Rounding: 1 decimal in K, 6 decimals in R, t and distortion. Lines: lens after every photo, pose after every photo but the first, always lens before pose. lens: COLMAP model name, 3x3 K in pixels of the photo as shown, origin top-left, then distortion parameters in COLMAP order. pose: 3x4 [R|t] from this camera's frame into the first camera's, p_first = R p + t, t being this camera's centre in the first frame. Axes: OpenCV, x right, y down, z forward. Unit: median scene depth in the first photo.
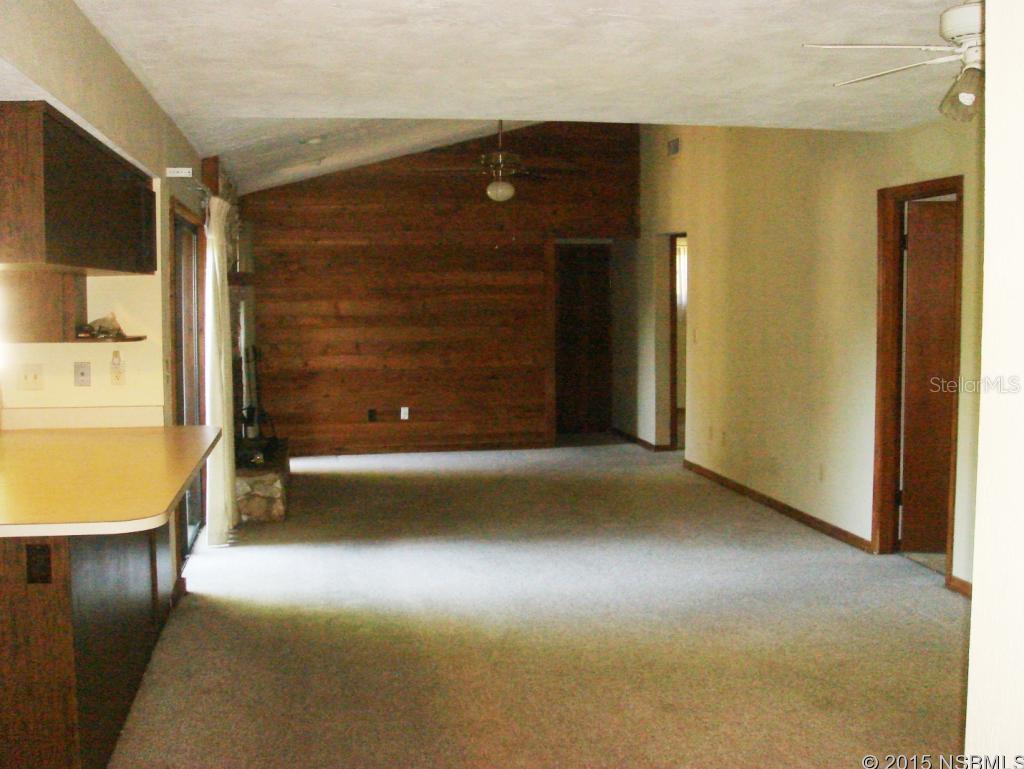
lens RADIAL K [[1195.6, 0, 512.0], [0, 1195.6, 384.5], [0, 0, 1]] dist [-0.098902, 0.008447]
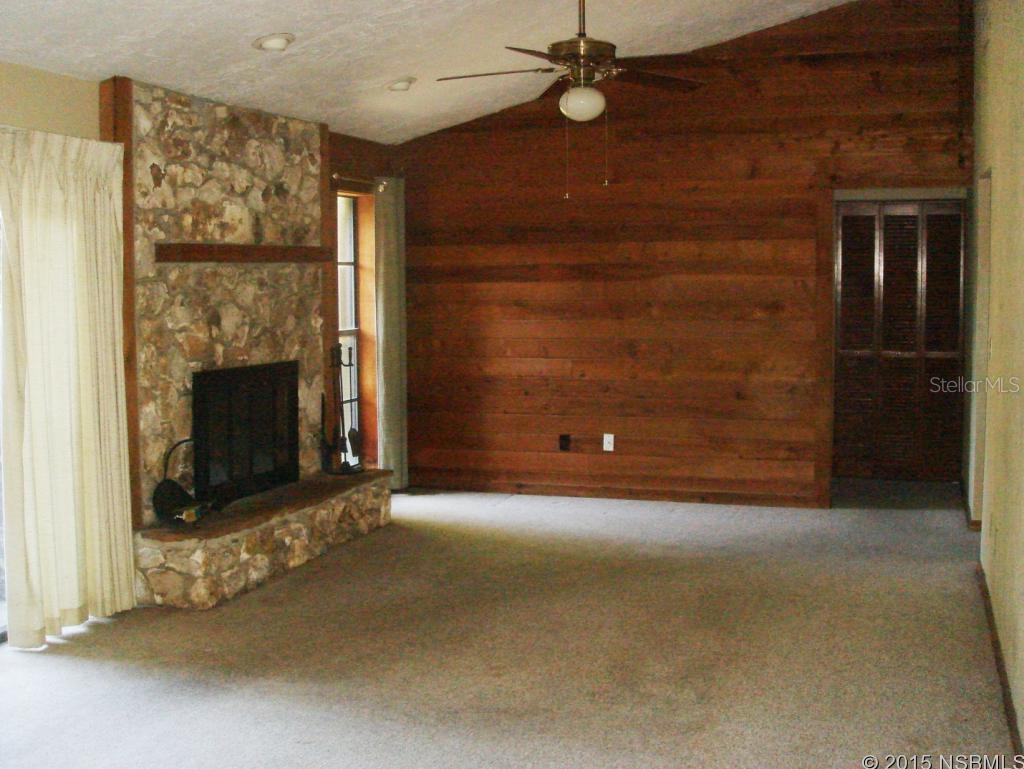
lens RADIAL K [[1195.6, 0, 512.0], [0, 1195.6, 384.5], [0, 0, 1]] dist [-0.098902, 0.008447]
pose [[0.871495, 0.043233, -0.488495, 0.206760], [-0.033998, 0.999036, 0.027764, -0.028088], [0.489224, -0.007588, 0.872125, 0.363929]]
